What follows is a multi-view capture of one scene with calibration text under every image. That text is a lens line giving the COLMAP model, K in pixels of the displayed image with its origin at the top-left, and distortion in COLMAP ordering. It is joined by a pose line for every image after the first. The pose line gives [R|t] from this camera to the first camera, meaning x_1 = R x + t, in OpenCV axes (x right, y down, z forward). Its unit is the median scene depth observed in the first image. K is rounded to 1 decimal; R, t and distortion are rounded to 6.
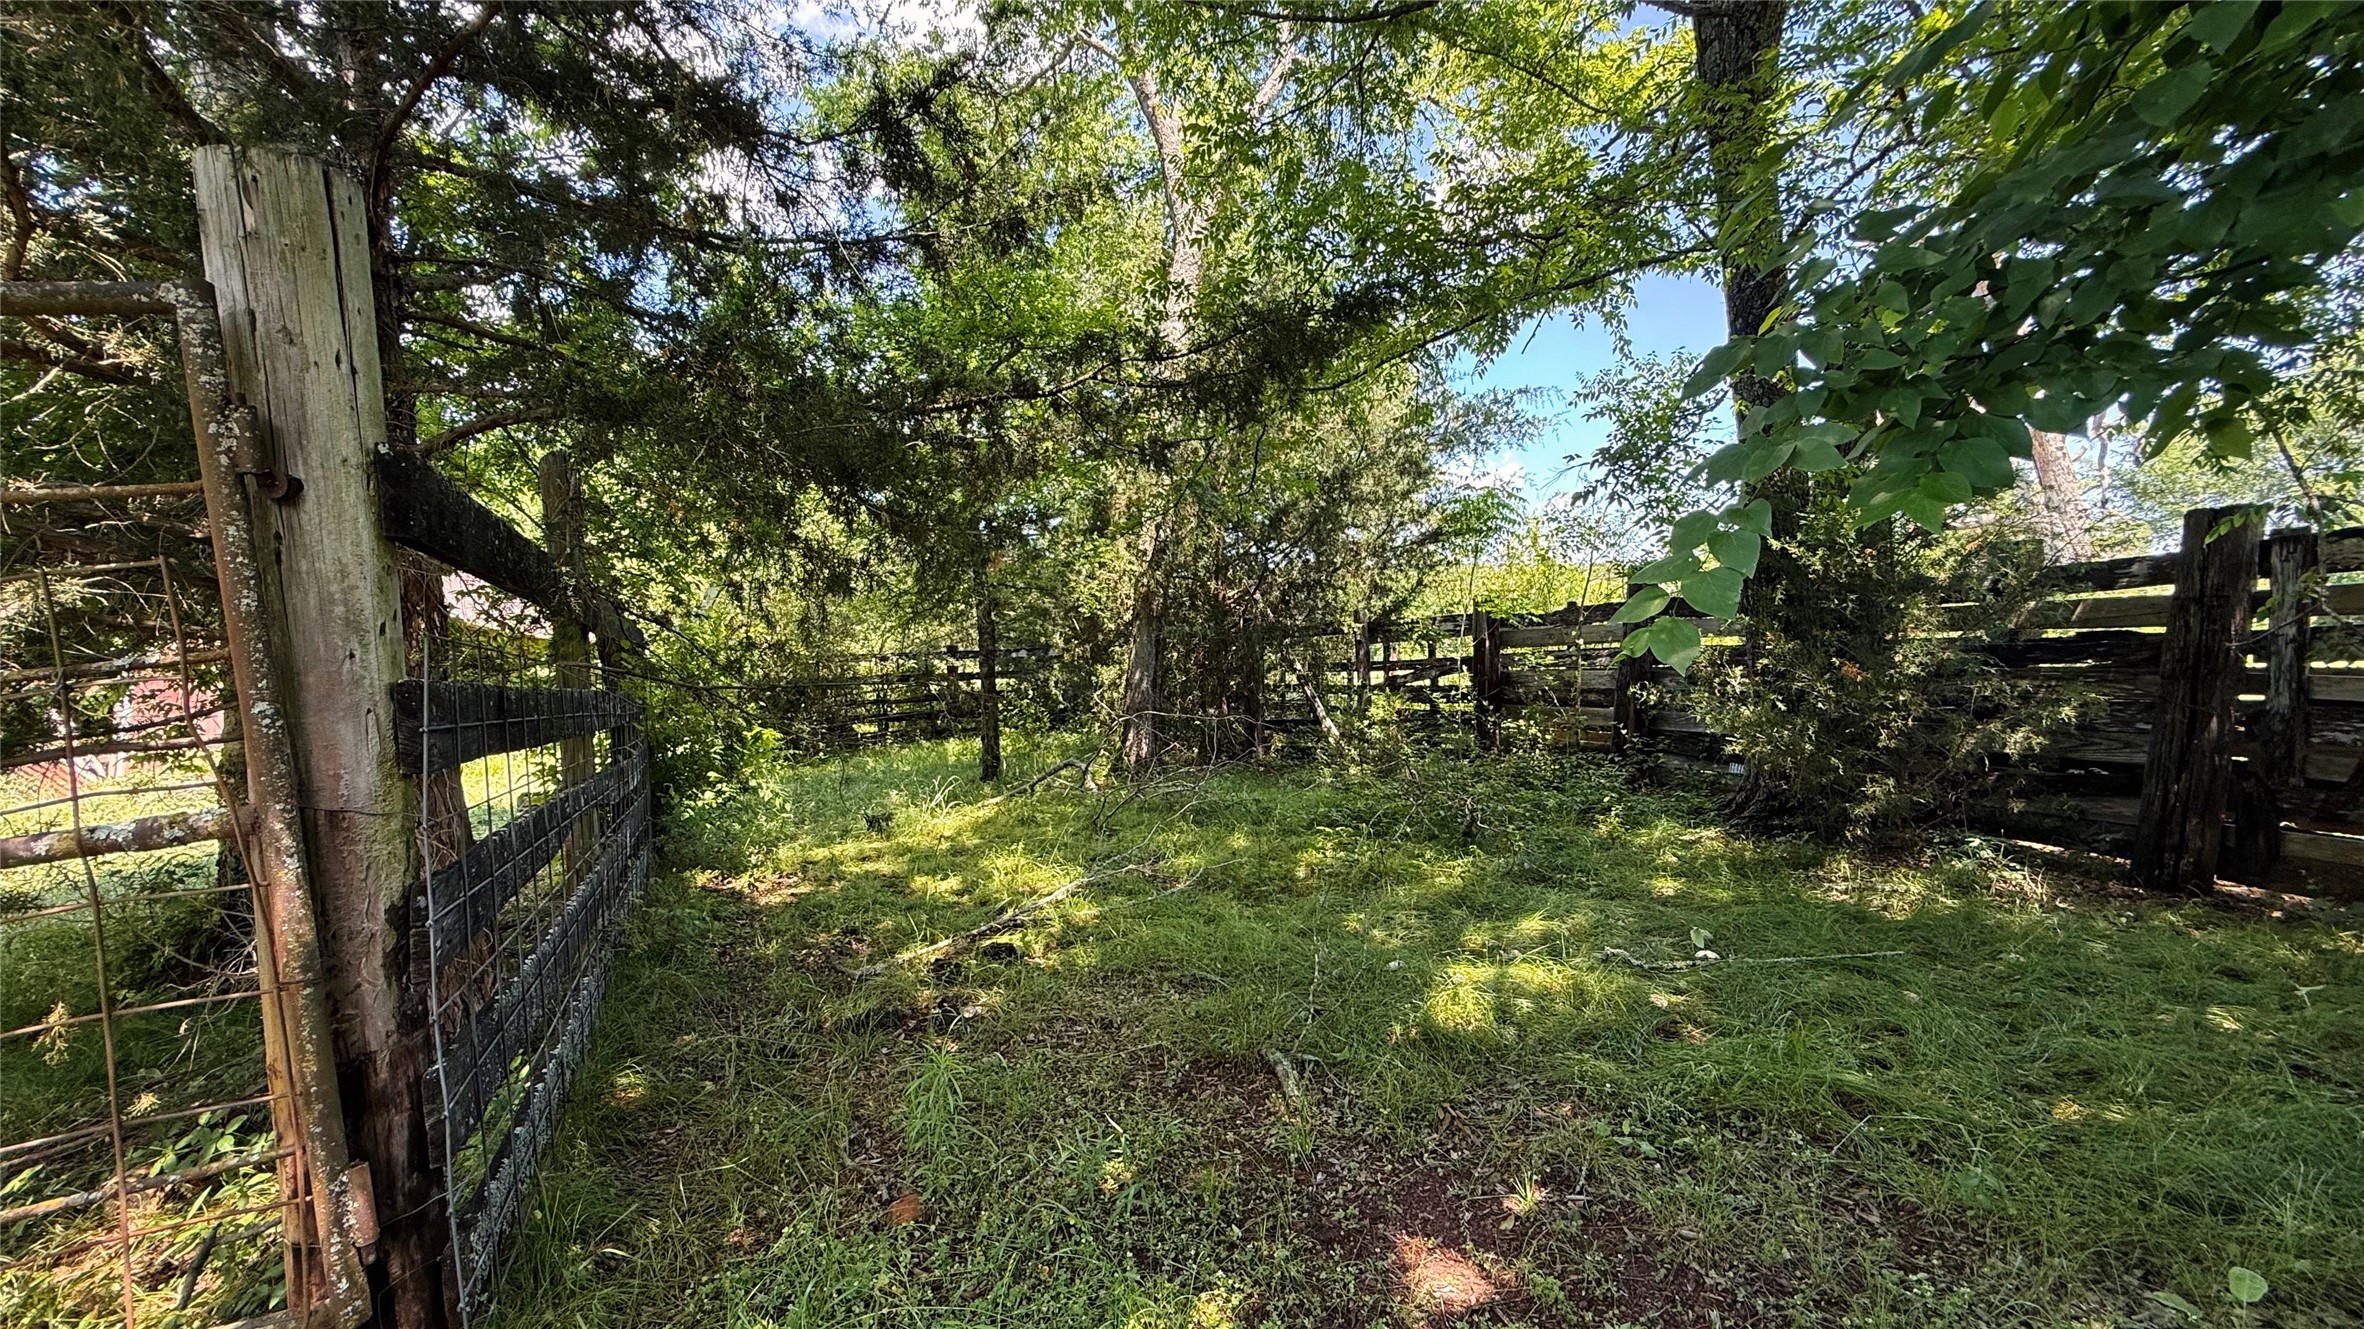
lens RADIAL K [[944.7, 0, 1183.2], [0, 944.7, 661.7], [0, 0, 1]] dist [-0.000500, -0.000168]
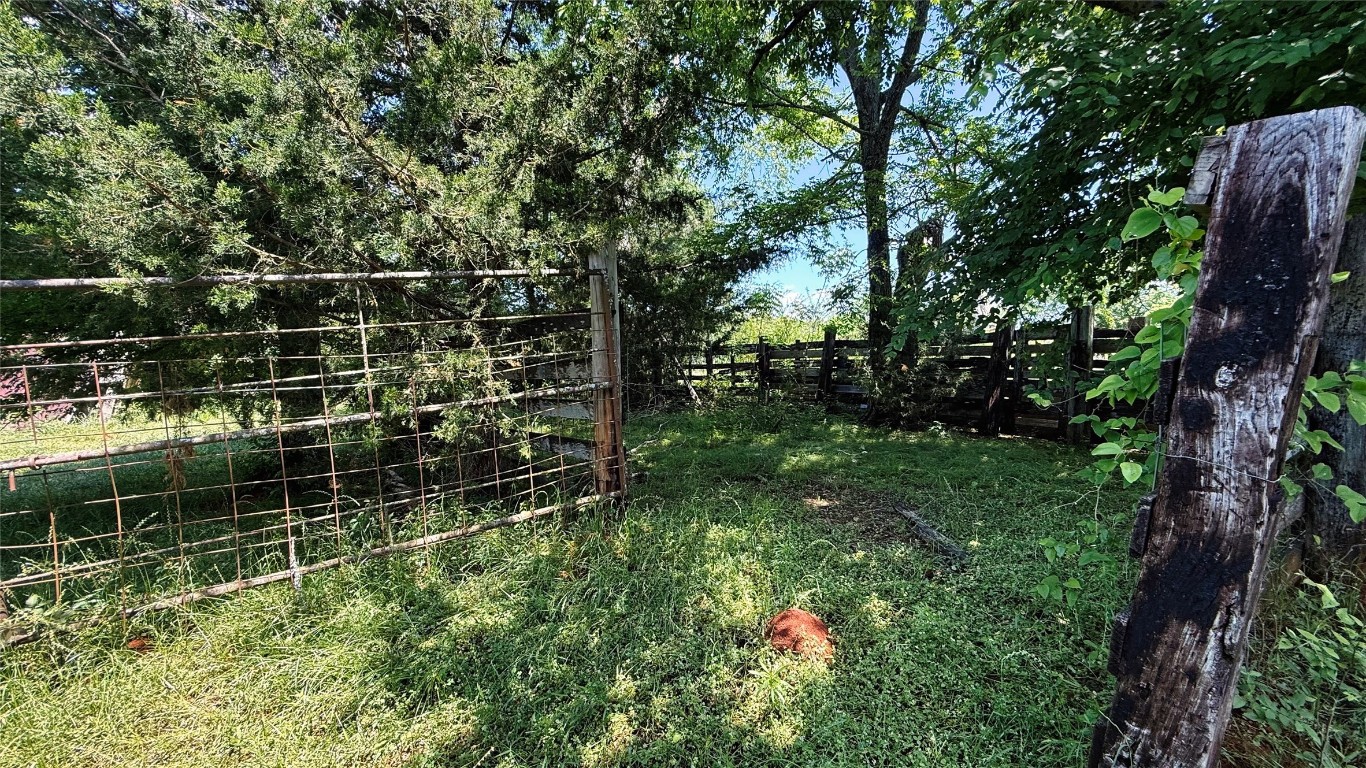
lens RADIAL K [[545.9, 0, 683.7], [0, 545.9, 382.4], [0, 0, 1]] dist [-0.000500, -0.000168]
pose [[0.974741, 0.008344, 0.223183, -0.203455], [-0.015552, 0.999412, 0.030558, 0.006656], [-0.222796, -0.033257, 0.974298, -0.309564]]
